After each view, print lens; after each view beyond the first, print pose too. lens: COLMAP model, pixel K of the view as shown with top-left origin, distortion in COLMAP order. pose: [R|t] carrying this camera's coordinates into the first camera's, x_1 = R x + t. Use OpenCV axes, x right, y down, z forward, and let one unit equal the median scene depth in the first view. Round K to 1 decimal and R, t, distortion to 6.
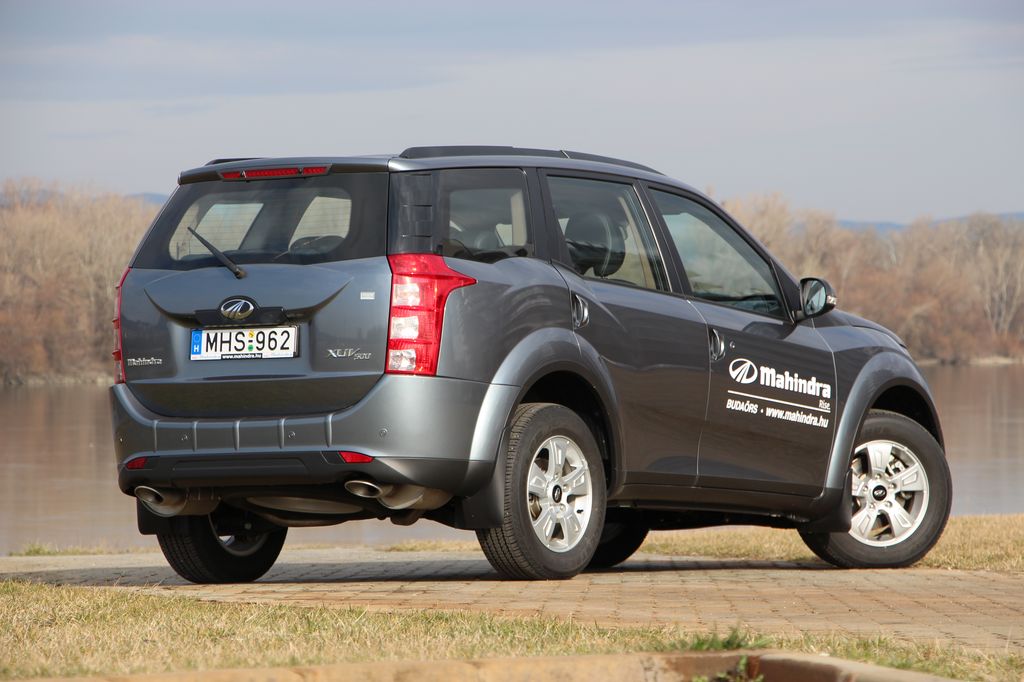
lens RADIAL K [[5036.5, 0, 512.0], [0, 5036.5, 341.0], [0, 0, 1]] dist [1.550554, -0.149225]
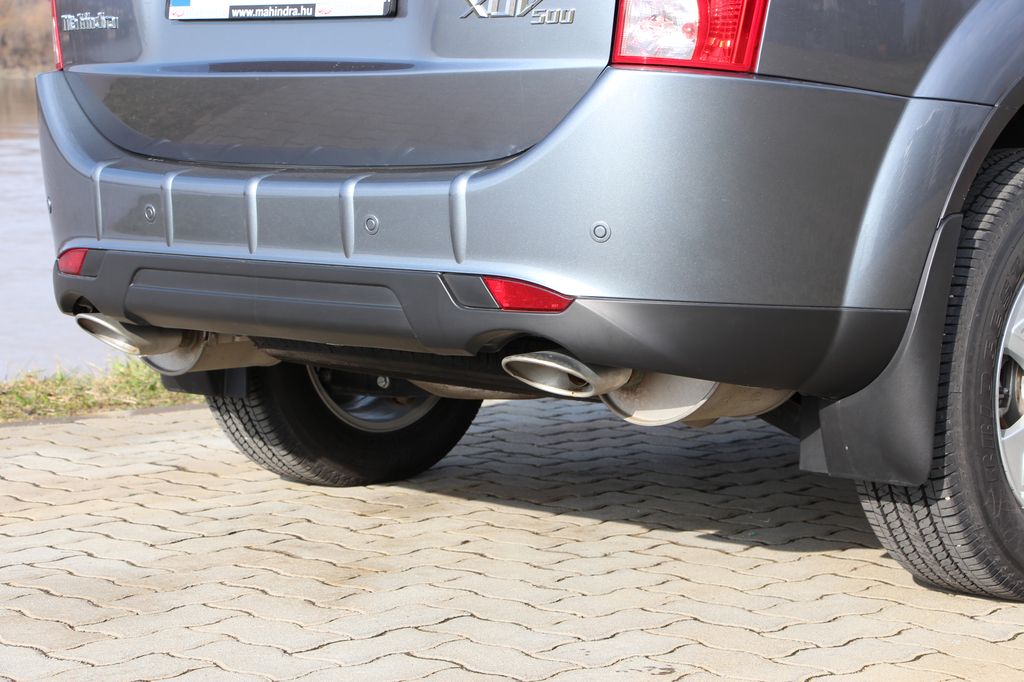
lens RADIAL K [[2321.3, 0, 512.0], [0, 2321.3, 341.0], [0, 0, 1]] dist [0.298722, 0.608680]
pose [[0.984884, 0.040910, -0.168317, -0.003293], [-0.019266, 0.991553, 0.128266, 0.004633], [0.172143, -0.123084, 0.977352, 0.817270]]
